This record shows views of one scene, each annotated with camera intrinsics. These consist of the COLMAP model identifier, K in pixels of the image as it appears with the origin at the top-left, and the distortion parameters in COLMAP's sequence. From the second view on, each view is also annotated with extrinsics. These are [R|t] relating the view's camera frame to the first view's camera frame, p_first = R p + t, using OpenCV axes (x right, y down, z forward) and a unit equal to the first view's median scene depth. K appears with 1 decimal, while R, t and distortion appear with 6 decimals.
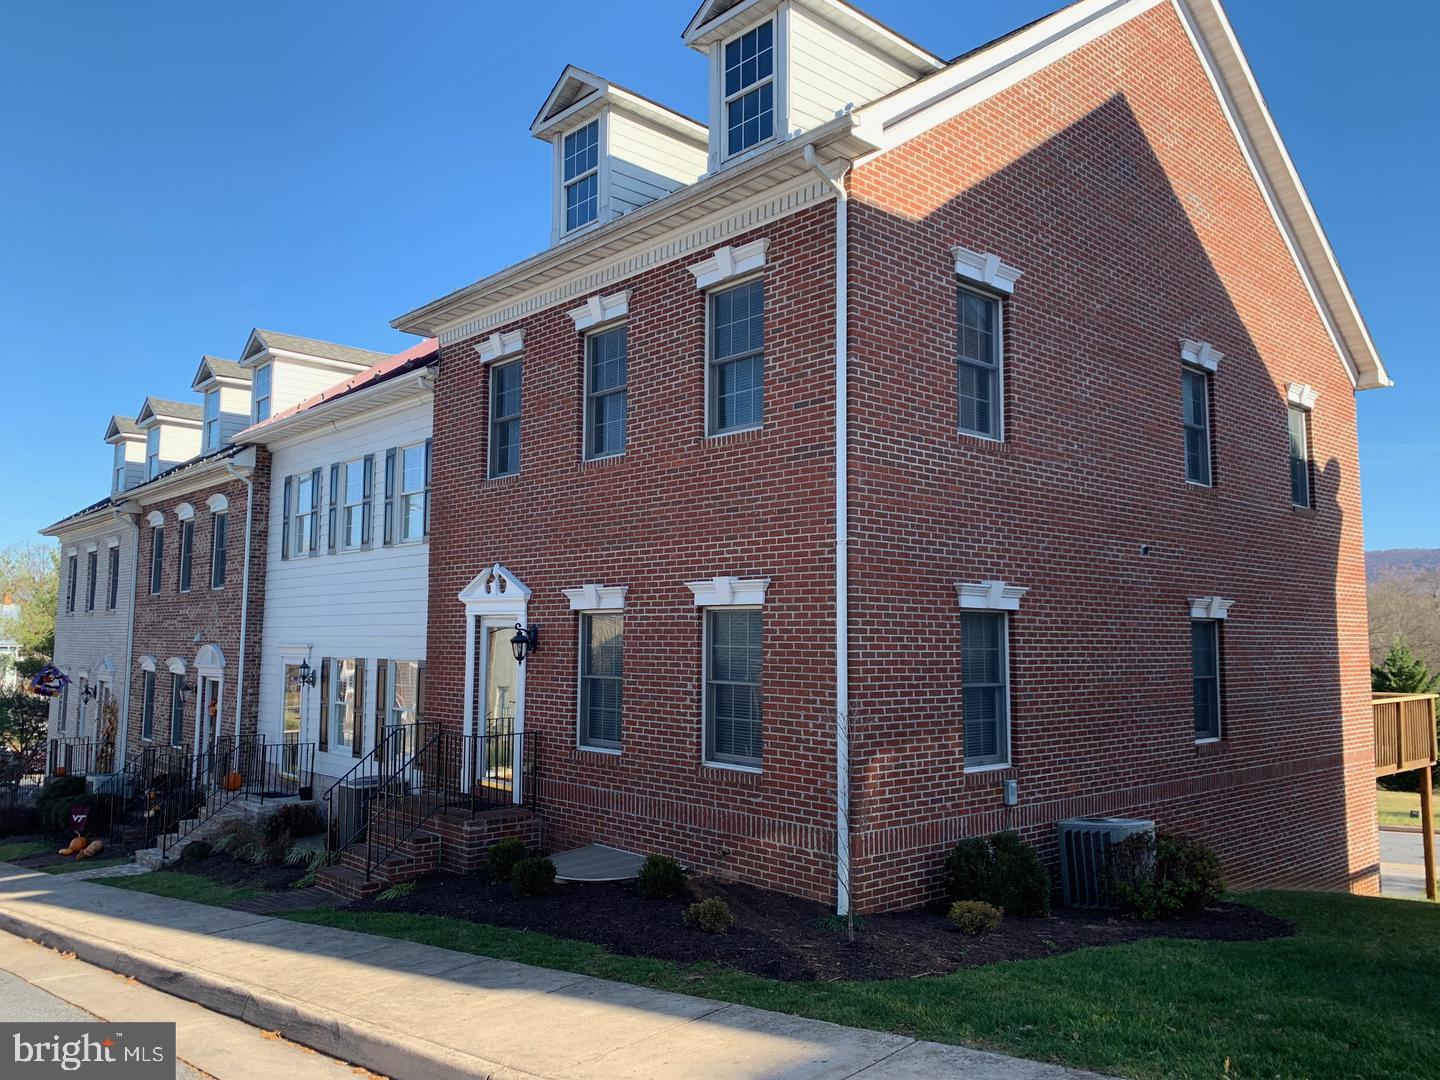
lens RADIAL K [[1101.8, 0, 720.0], [0, 1101.8, 533.9], [0, 0, 1]] dist [0.011657, -0.004083]
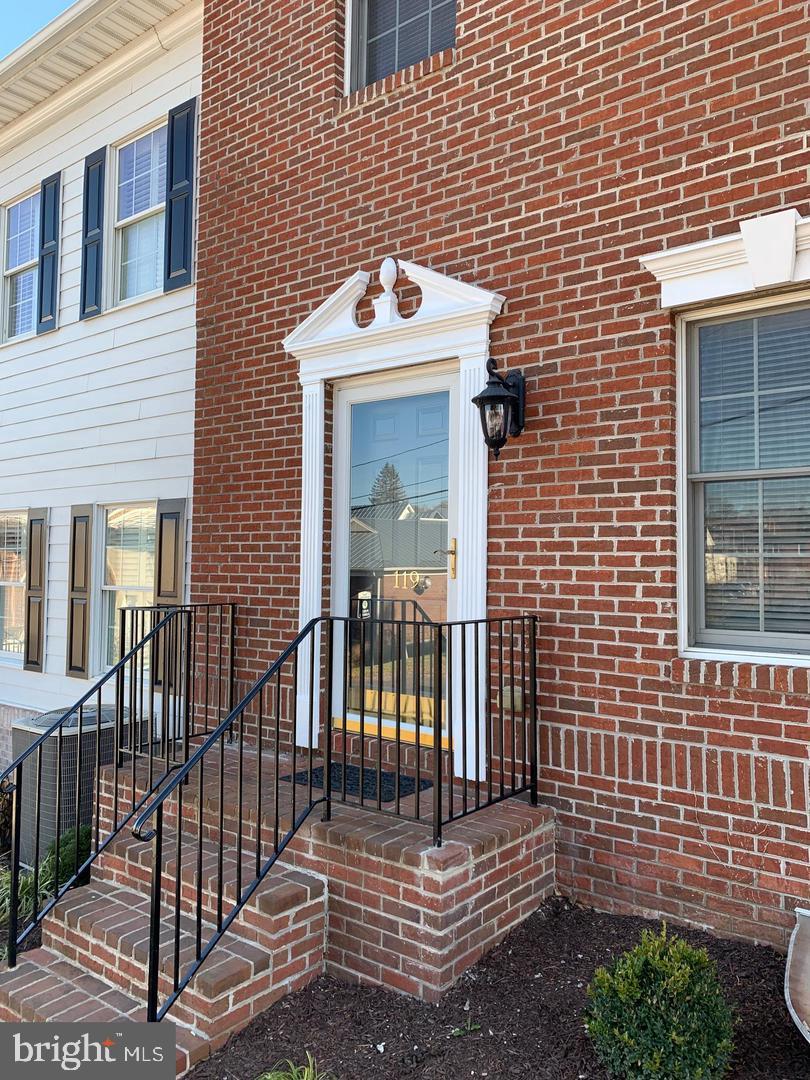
lens RADIAL K [[826.4, 0, 406.0], [0, 826.4, 543.3], [0, 0, 1]] dist [0.011657, -0.004083]
pose [[0.987496, 0.018482, 0.156556, -0.247771], [-0.027771, 0.997967, 0.057359, 0.126191], [-0.155178, -0.060989, 0.986002, 0.650927]]
